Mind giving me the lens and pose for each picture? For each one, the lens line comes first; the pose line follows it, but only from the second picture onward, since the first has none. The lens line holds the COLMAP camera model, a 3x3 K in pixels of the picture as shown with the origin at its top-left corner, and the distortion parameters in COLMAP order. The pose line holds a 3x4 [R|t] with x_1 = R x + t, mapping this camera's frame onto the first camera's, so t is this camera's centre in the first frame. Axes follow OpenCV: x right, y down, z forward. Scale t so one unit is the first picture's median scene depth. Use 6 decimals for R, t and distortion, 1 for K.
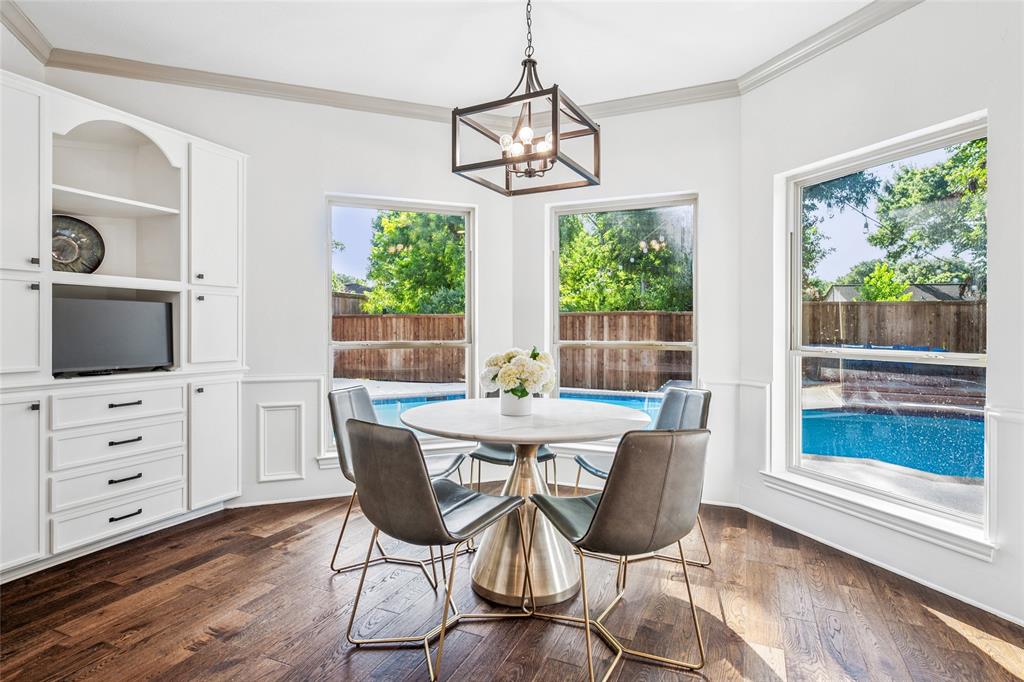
lens RADIAL K [[526.2, 0, 516.0], [0, 526.2, 334.8], [0, 0, 1]] dist [-0.012906, 0.002511]
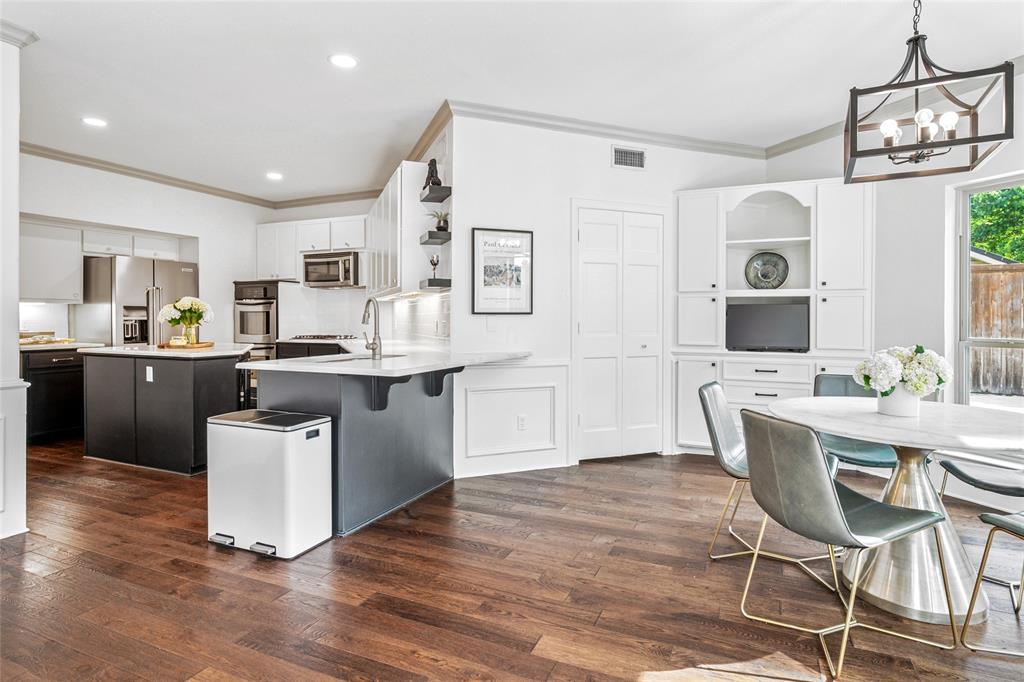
lens RADIAL K [[526.2, 0, 526.1], [0, 526.2, 317.0], [0, 0, 1]] dist [-0.012906, 0.002511]
pose [[0.034639, -0.000316, -0.999400, 0.767470], [-0.016057, 0.999871, -0.000872, -0.014913], [0.999271, 0.016077, 0.034629, 0.222489]]
